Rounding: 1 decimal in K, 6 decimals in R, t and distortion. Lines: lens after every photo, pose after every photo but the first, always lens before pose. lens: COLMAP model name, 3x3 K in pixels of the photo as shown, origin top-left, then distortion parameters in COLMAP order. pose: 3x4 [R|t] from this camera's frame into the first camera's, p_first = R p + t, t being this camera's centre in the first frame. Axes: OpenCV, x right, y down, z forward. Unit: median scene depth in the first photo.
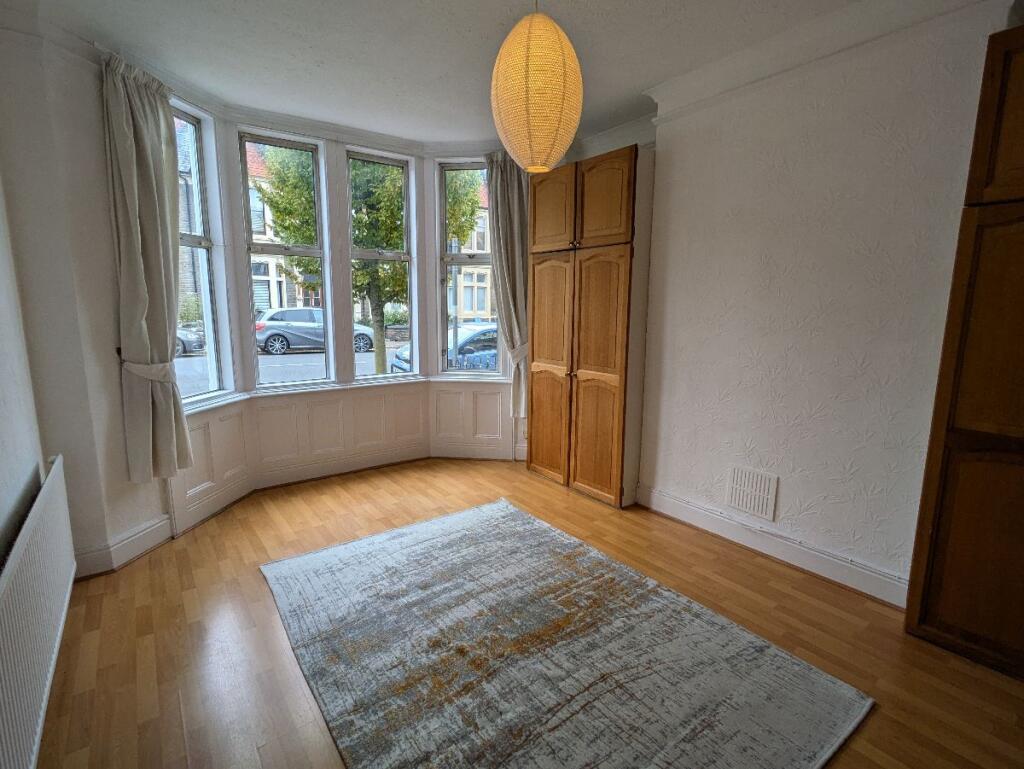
lens RADIAL K [[510.9, 0, 512.0], [0, 510.9, 384.5], [0, 0, 1]] dist [-0.002392, -0.000717]
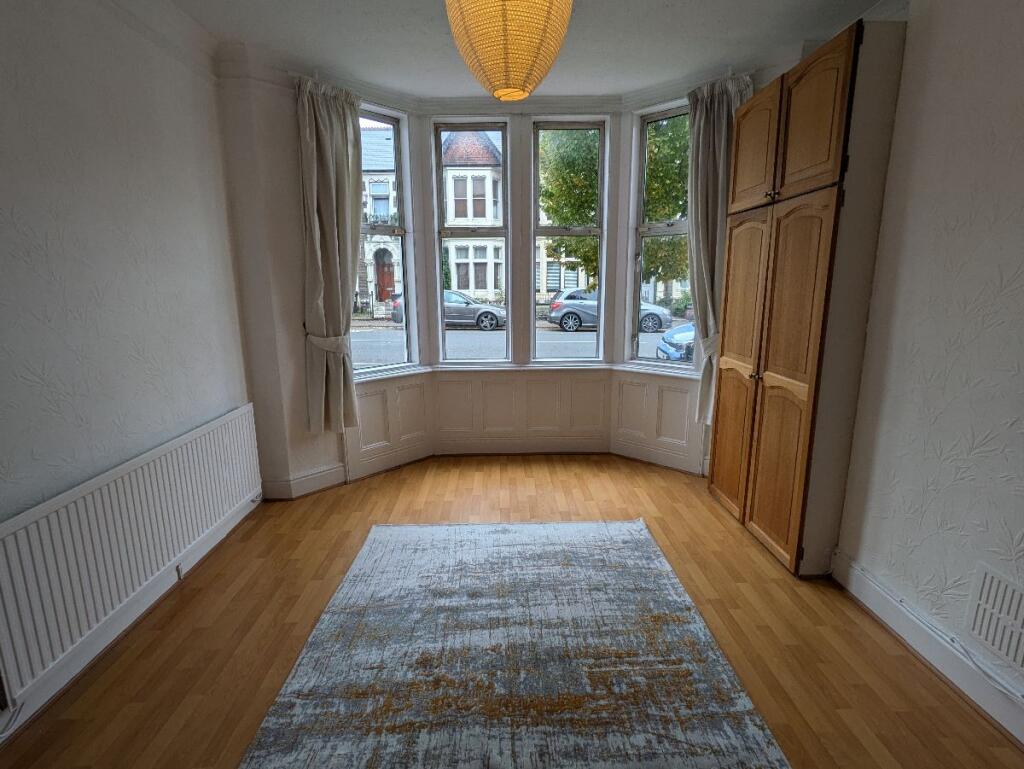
lens RADIAL K [[510.9, 0, 512.0], [0, 510.9, 384.5], [0, 0, 1]] dist [-0.002392, -0.000717]
pose [[0.812991, 0.099982, -0.573629, 0.282455], [-0.076001, 0.994941, 0.065701, -0.034042], [0.577295, -0.009818, 0.816476, 0.223073]]
